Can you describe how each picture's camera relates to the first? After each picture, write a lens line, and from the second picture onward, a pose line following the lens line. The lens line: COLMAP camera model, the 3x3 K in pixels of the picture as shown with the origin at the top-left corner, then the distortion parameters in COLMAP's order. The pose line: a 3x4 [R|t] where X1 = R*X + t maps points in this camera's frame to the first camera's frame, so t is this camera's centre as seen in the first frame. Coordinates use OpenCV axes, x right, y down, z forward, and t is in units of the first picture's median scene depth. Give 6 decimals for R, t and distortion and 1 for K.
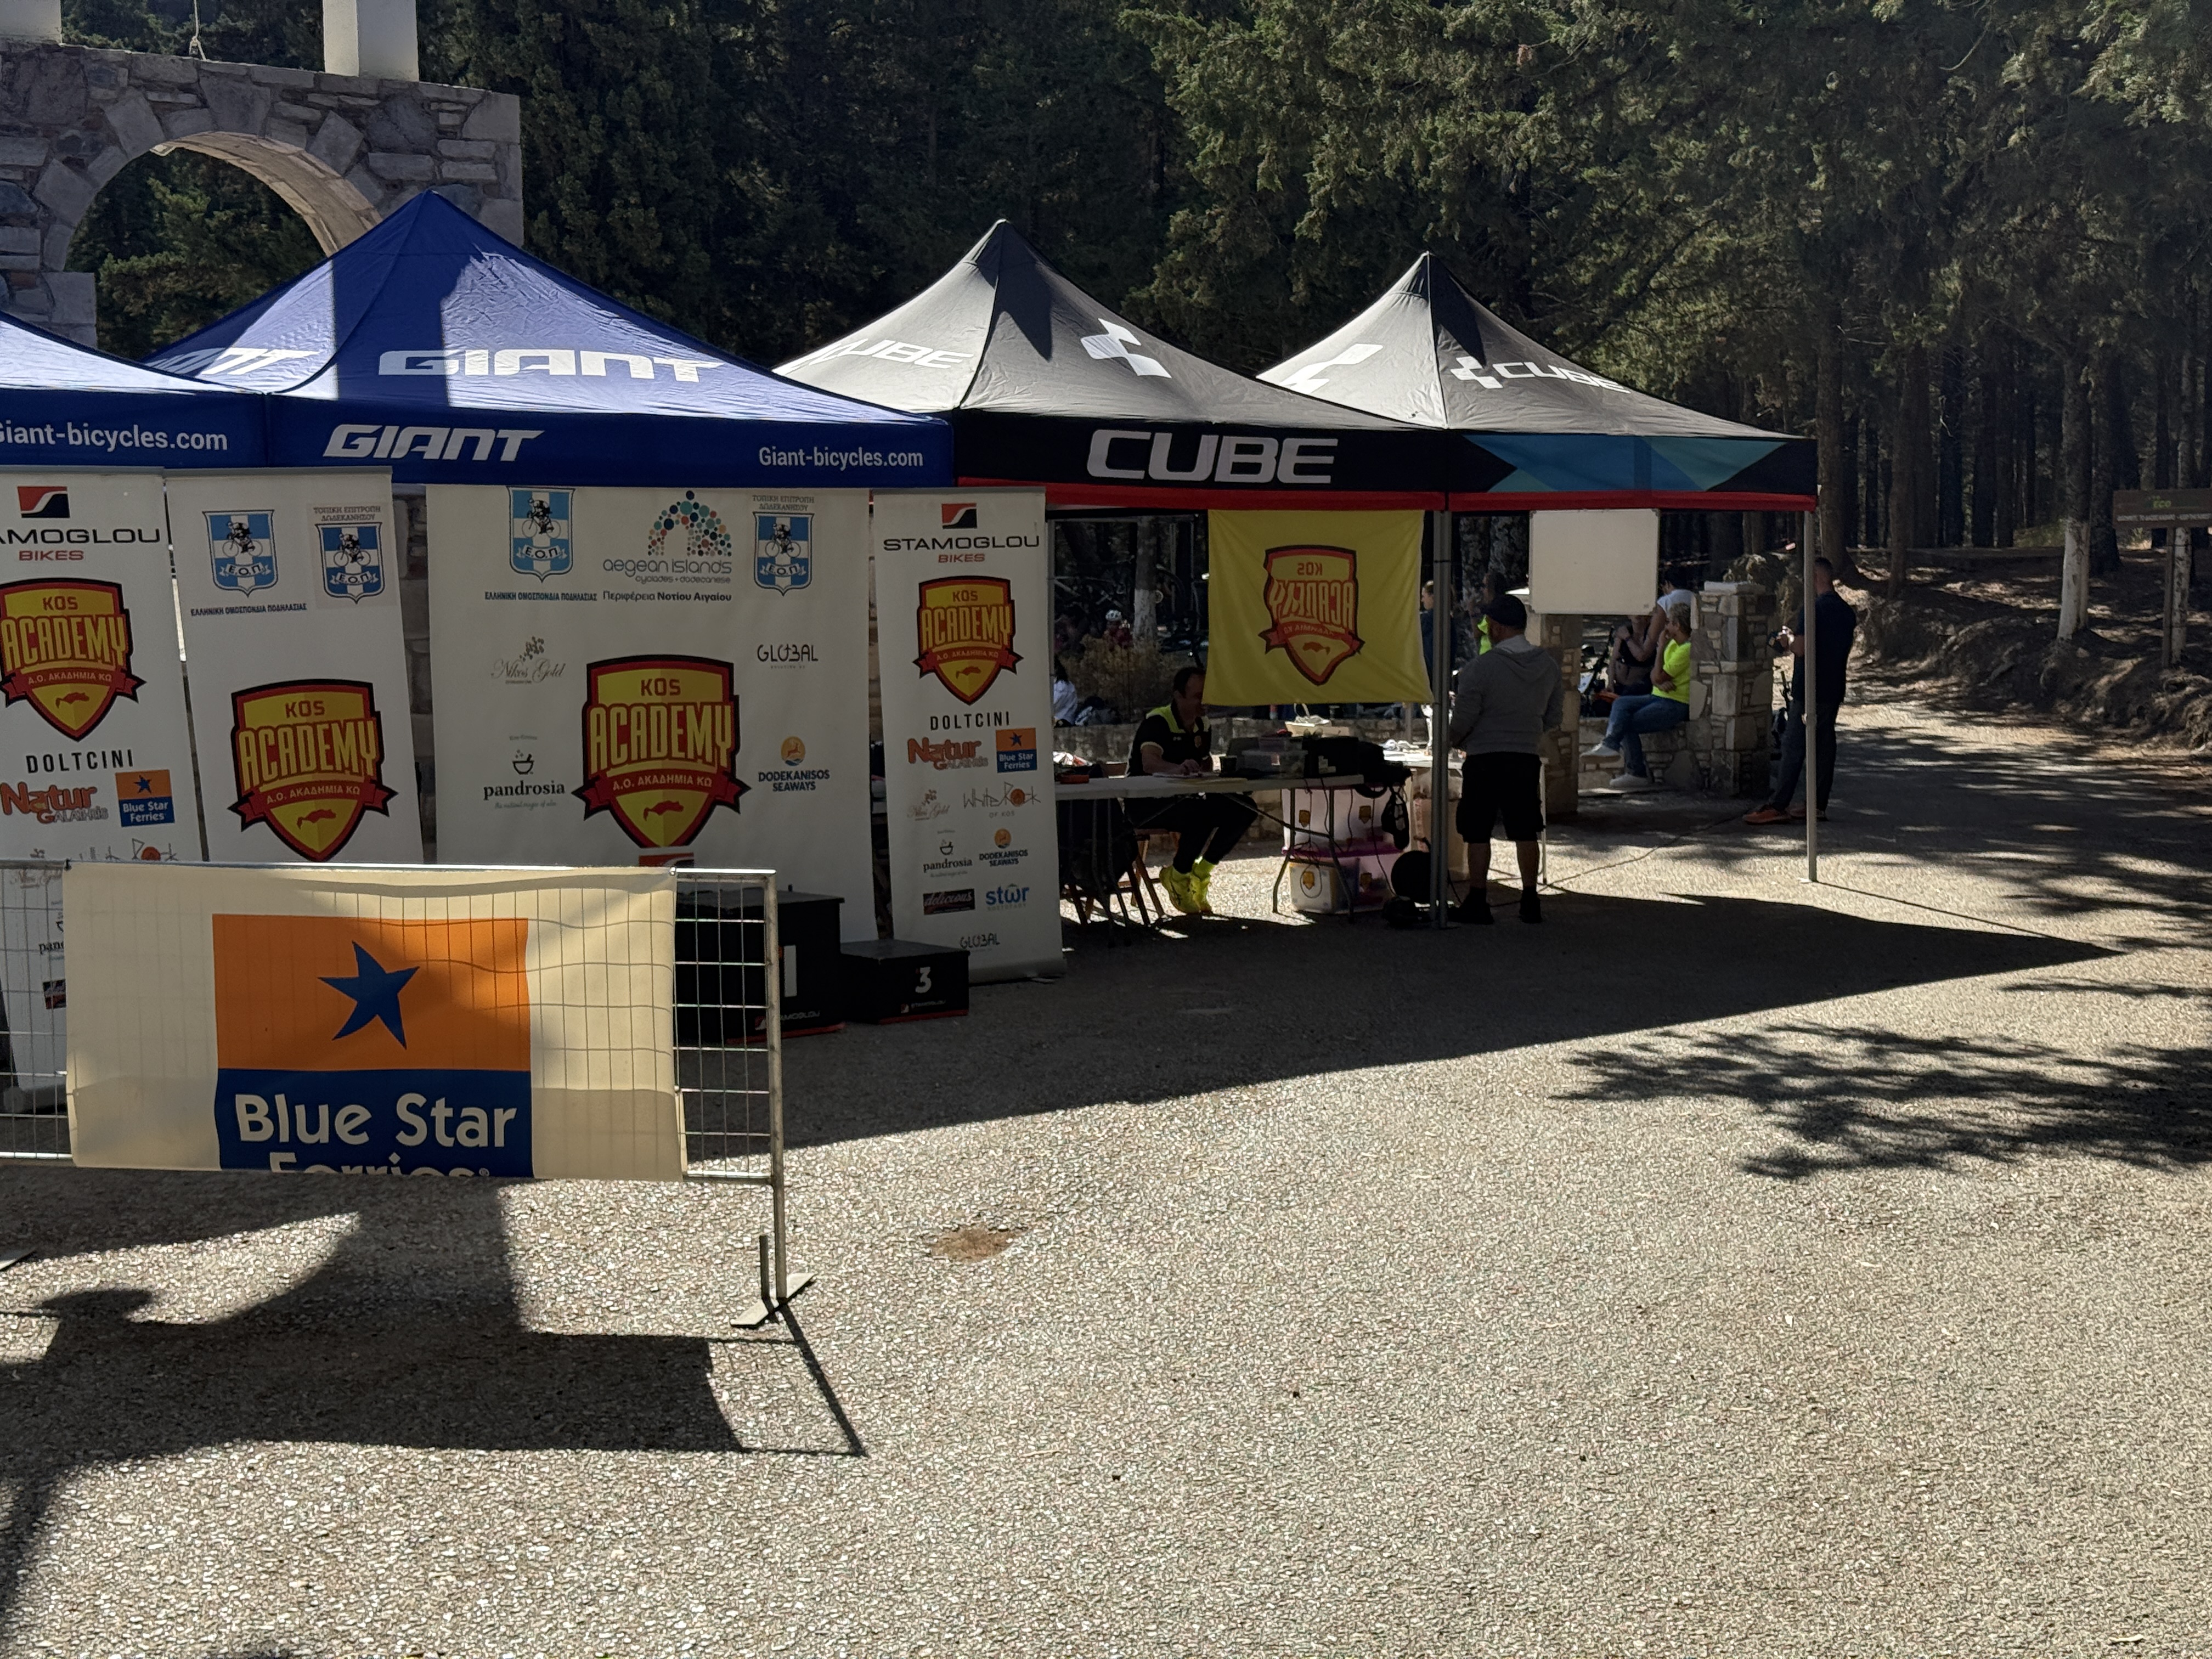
lens RADIAL K [[3086.6, 0, 1106.5], [0, 3086.6, 838.6], [0, 0, 1]] dist [0.024577, 0.000000]
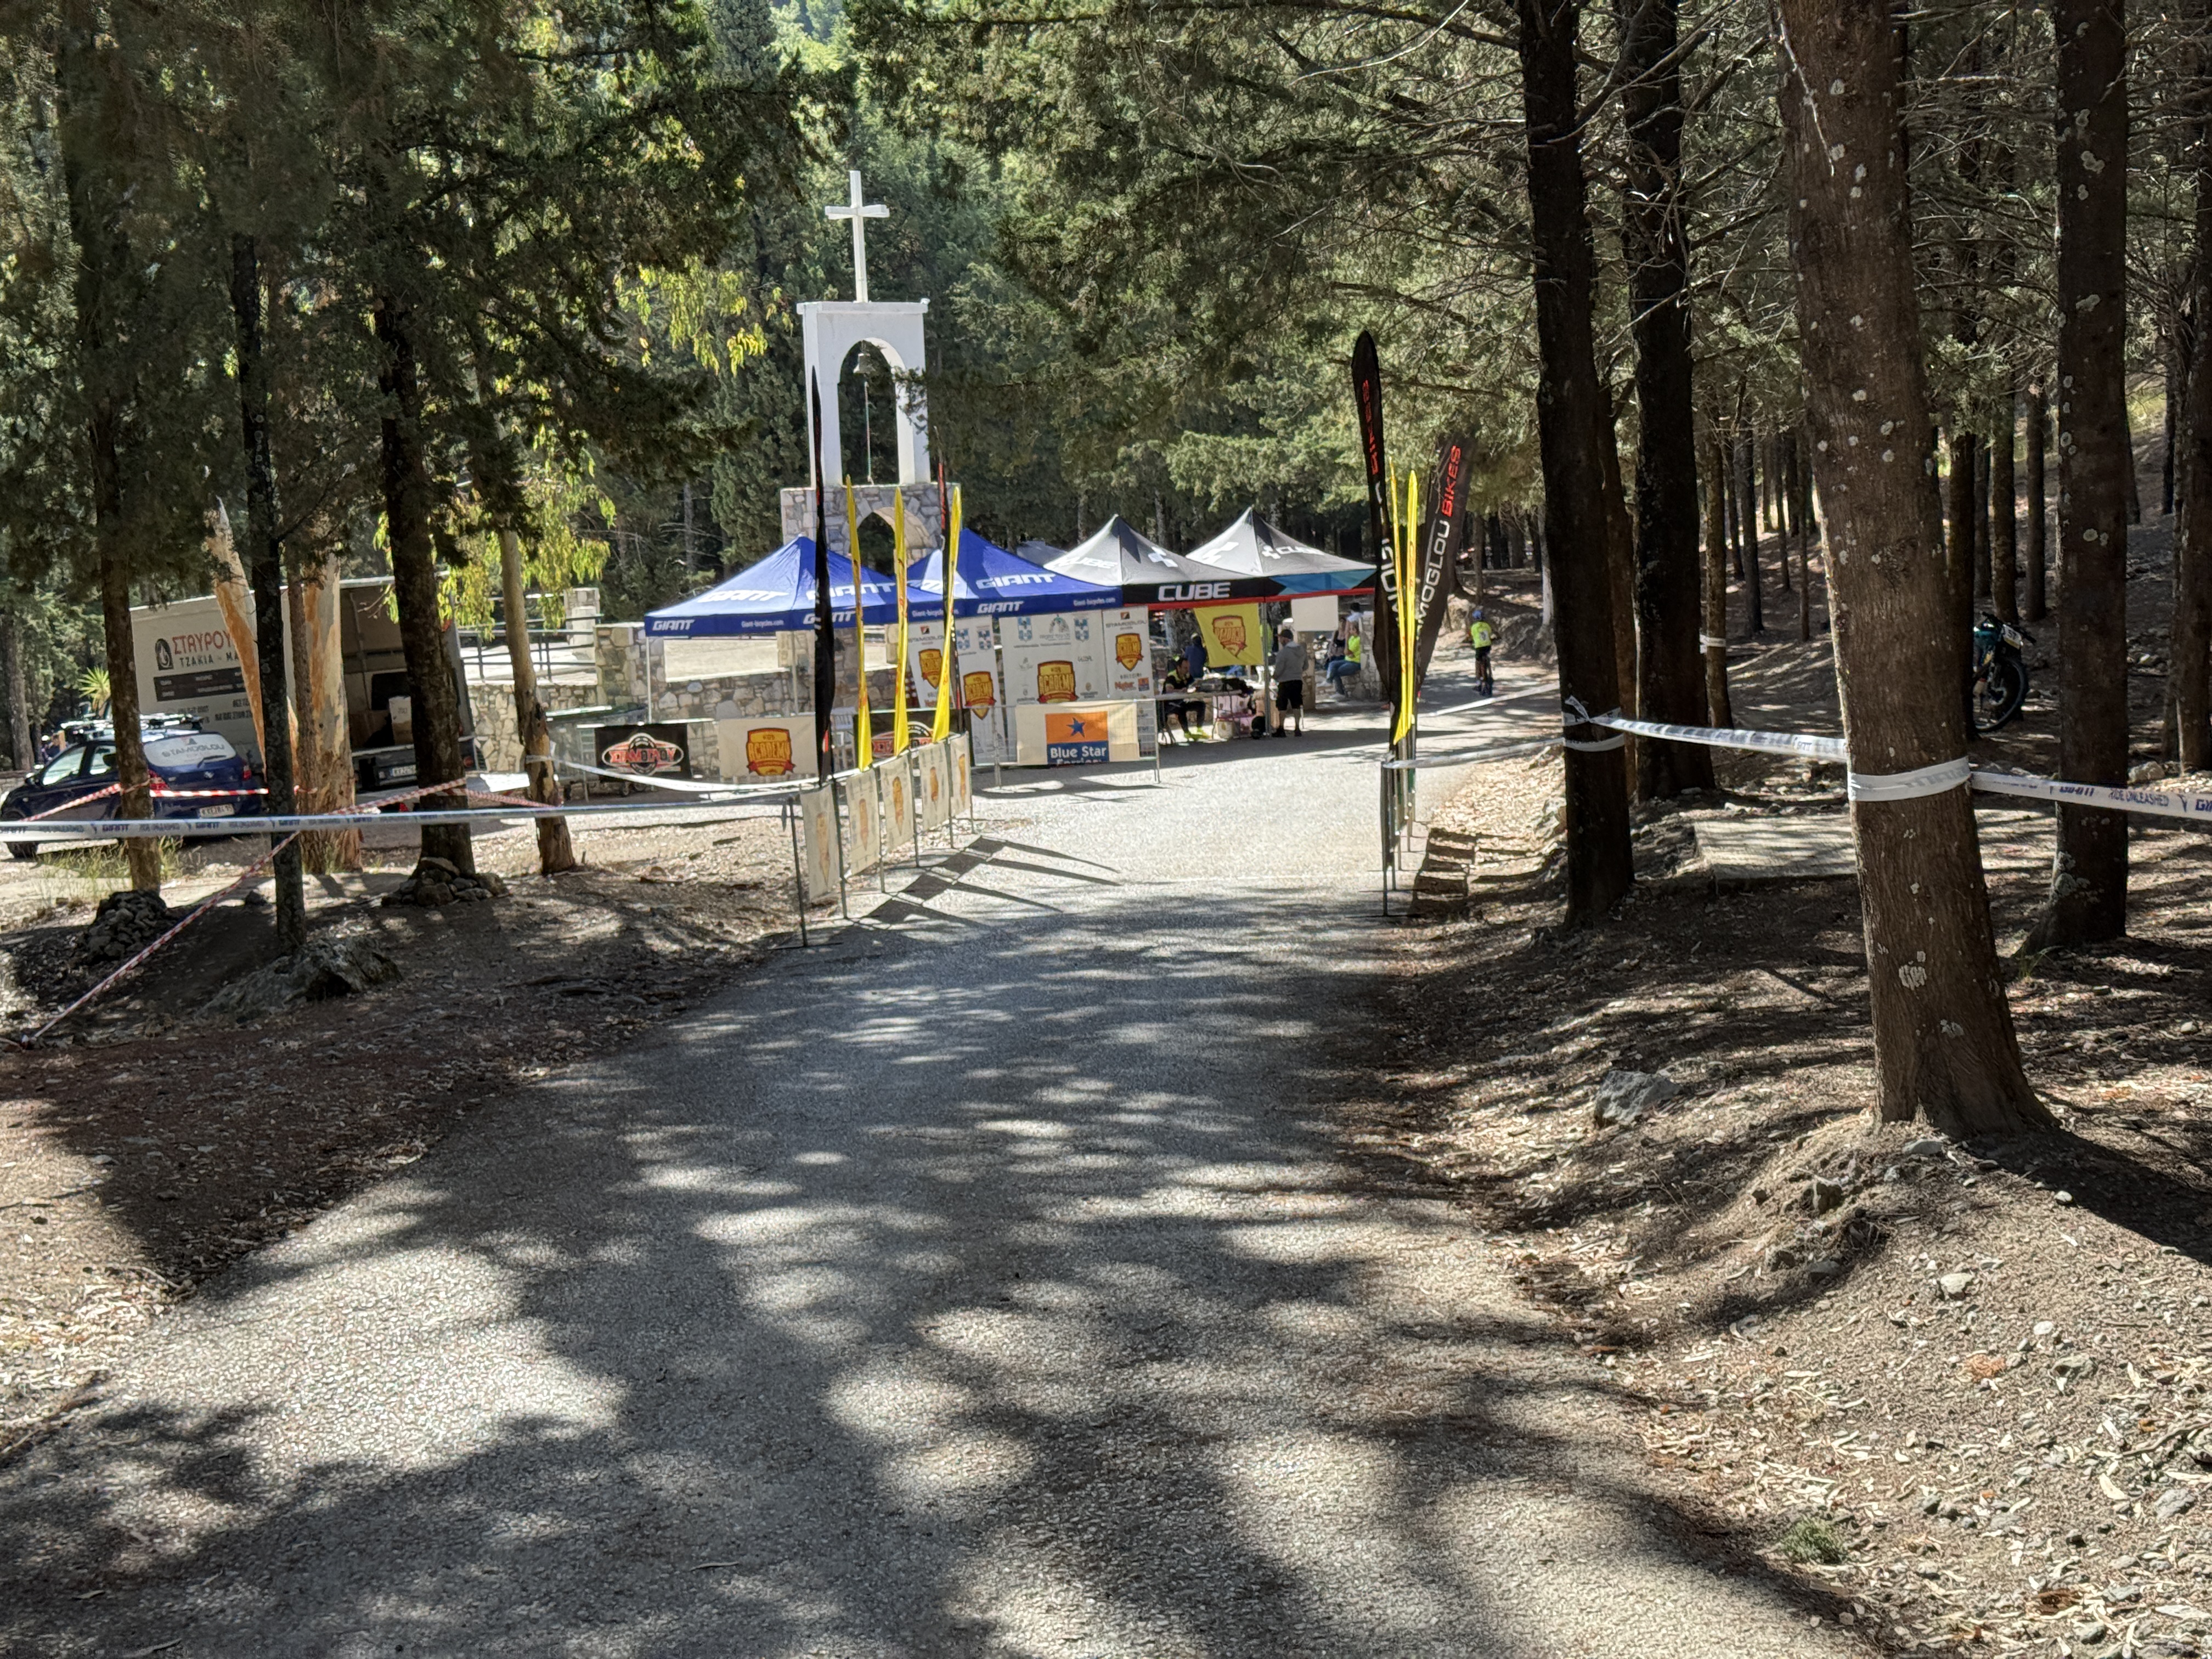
lens RADIAL K [[3086.6, 0, 1107.3], [0, 3086.6, 825.7], [0, 0, 1]] dist [0.024577, 0.000000]
pose [[0.995913, -0.052671, 0.073365, -0.272249], [0.052756, 0.998607, 0.000787, 0.101137], [-0.073304, 0.003087, 0.997305, -1.970893]]
